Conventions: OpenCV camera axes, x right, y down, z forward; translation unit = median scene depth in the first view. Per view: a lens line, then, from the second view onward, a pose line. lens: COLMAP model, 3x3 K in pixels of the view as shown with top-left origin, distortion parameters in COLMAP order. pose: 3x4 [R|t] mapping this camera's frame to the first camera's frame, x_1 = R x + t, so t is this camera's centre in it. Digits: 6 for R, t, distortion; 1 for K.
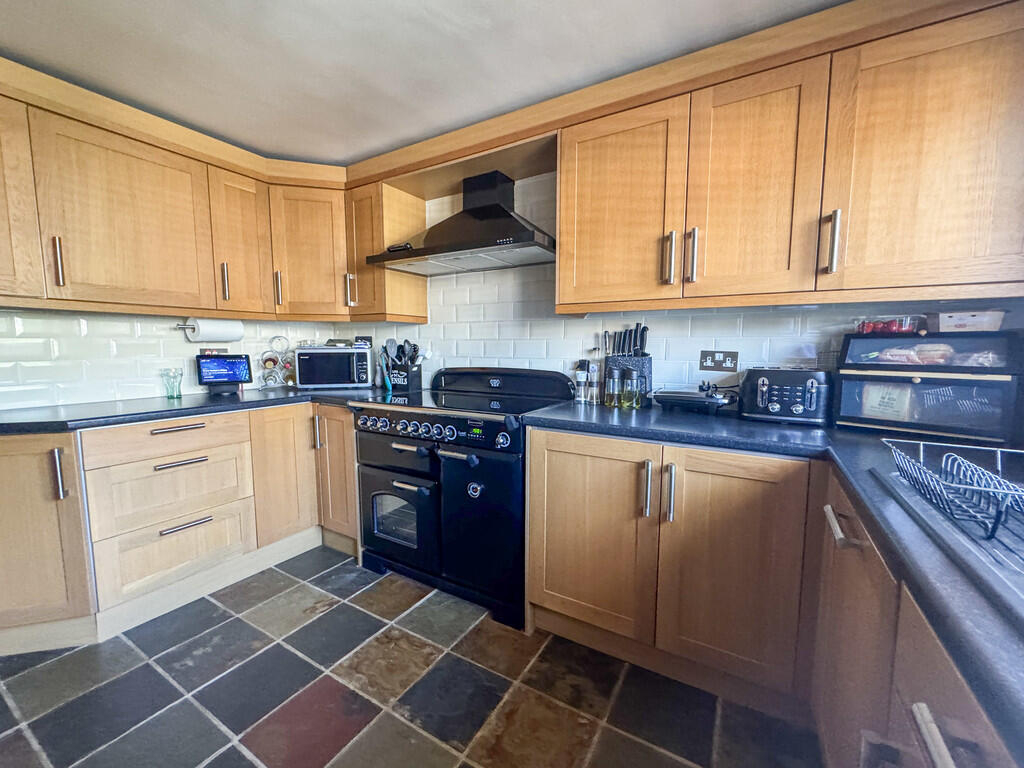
lens RADIAL K [[410.2, 0, 526.7], [0, 410.2, 388.6], [0, 0, 1]] dist [-0.005379, 0.000719]
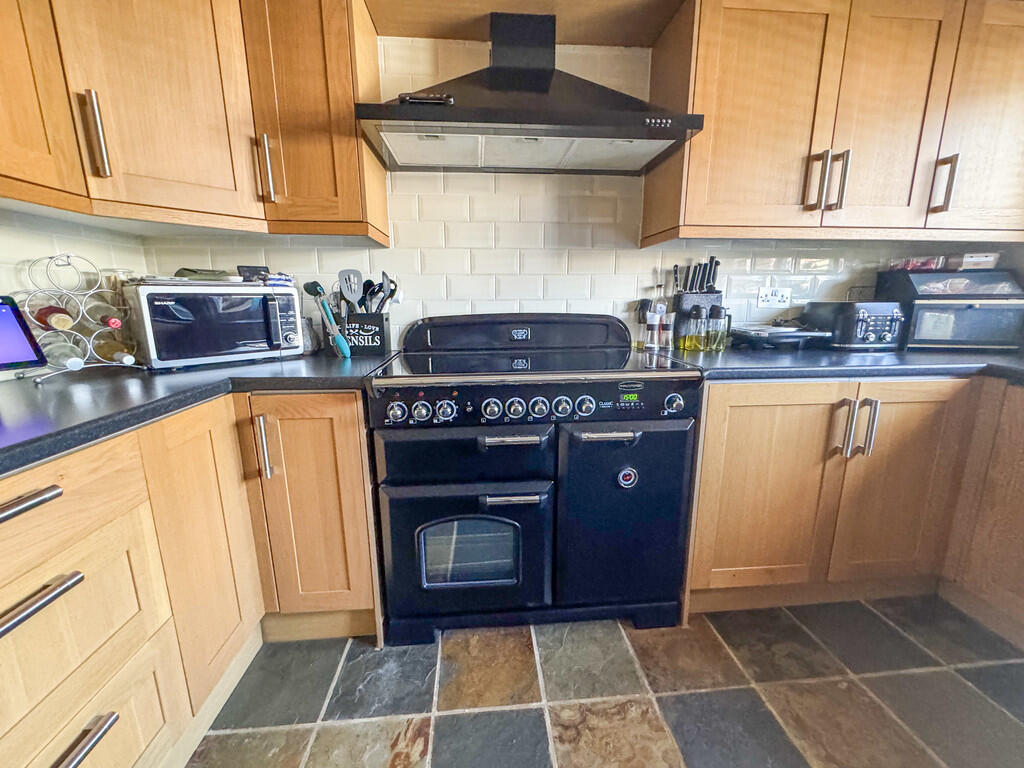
lens RADIAL K [[410.2, 0, 517.8], [0, 410.2, 384.2], [0, 0, 1]] dist [-0.005379, 0.000719]
pose [[0.825145, -0.121217, 0.551763, -0.582825], [0.066115, 0.990717, 0.118778, -0.014748], [-0.561039, -0.061529, 0.825500, 0.449185]]
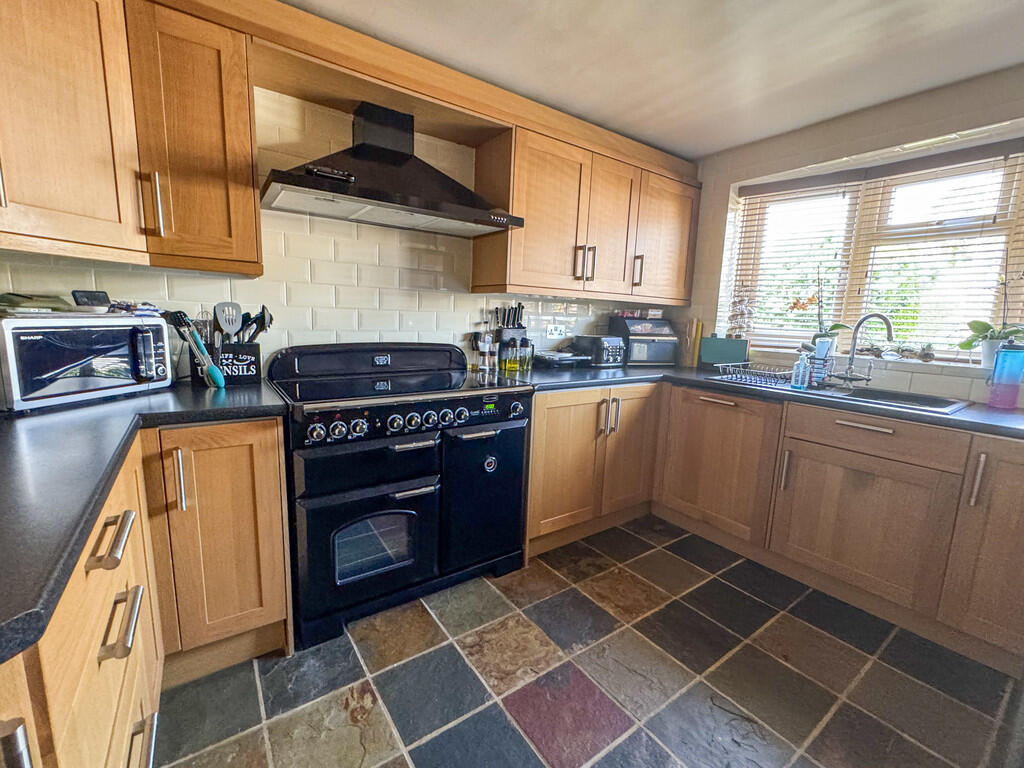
lens RADIAL K [[426.9, 0, 509.8], [0, 426.9, 385.5], [0, 0, 1]] dist [-0.003940, -0.000347]
pose [[0.436094, -0.133312, 0.889972, -0.889851], [0.059055, 0.991074, 0.119519, -0.061302], [-0.897961, 0.000436, 0.440074, 0.424386]]
